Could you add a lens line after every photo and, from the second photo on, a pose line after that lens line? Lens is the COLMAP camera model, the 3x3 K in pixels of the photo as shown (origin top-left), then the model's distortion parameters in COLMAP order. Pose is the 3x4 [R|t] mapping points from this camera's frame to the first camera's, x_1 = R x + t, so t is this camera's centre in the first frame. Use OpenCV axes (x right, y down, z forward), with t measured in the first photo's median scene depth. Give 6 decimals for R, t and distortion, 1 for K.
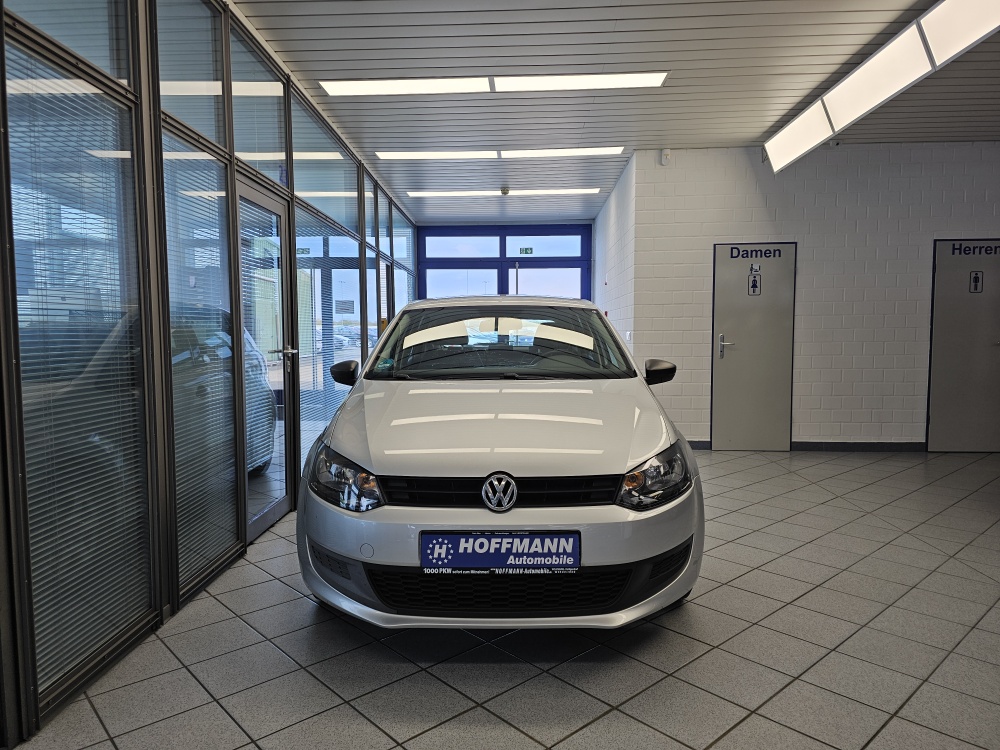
lens RADIAL K [[672.6, 0, 494.3], [0, 672.6, 377.7], [0, 0, 1]] dist [0.052015, -0.062695]
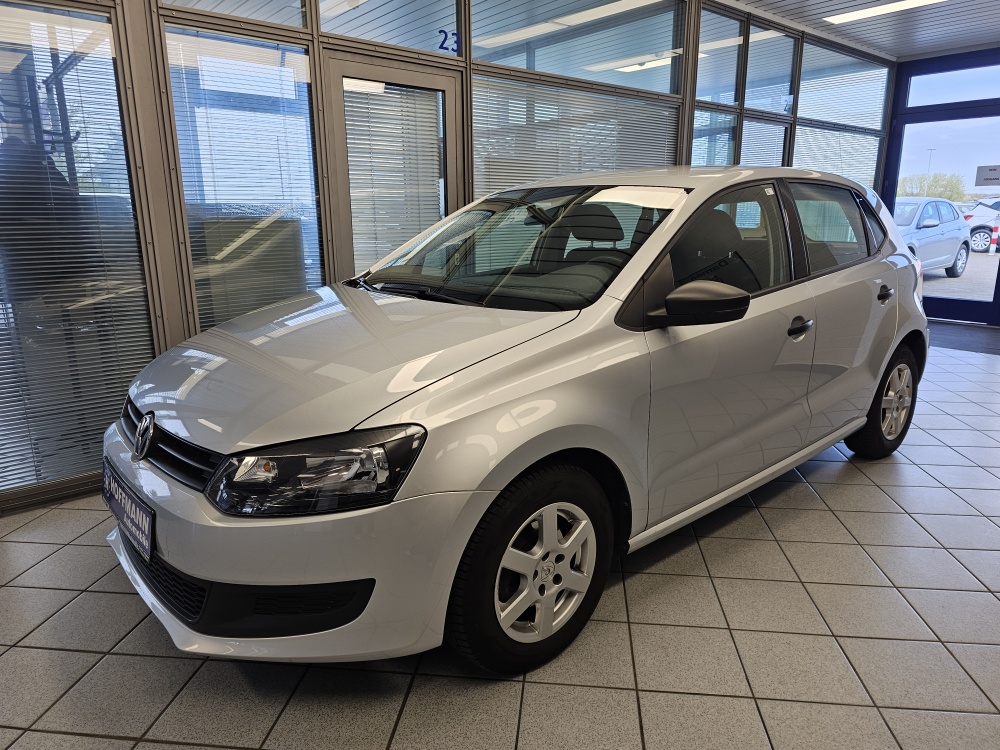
lens RADIAL K [[672.6, 0, 506.0], [0, 672.6, 378.9], [0, 0, 1]] dist [0.052015, -0.062695]
pose [[0.679049, 0.186909, -0.709900, 0.596702], [-0.054223, 0.977172, 0.205412, -0.060785], [0.732088, -0.100992, 0.673683, 0.530404]]
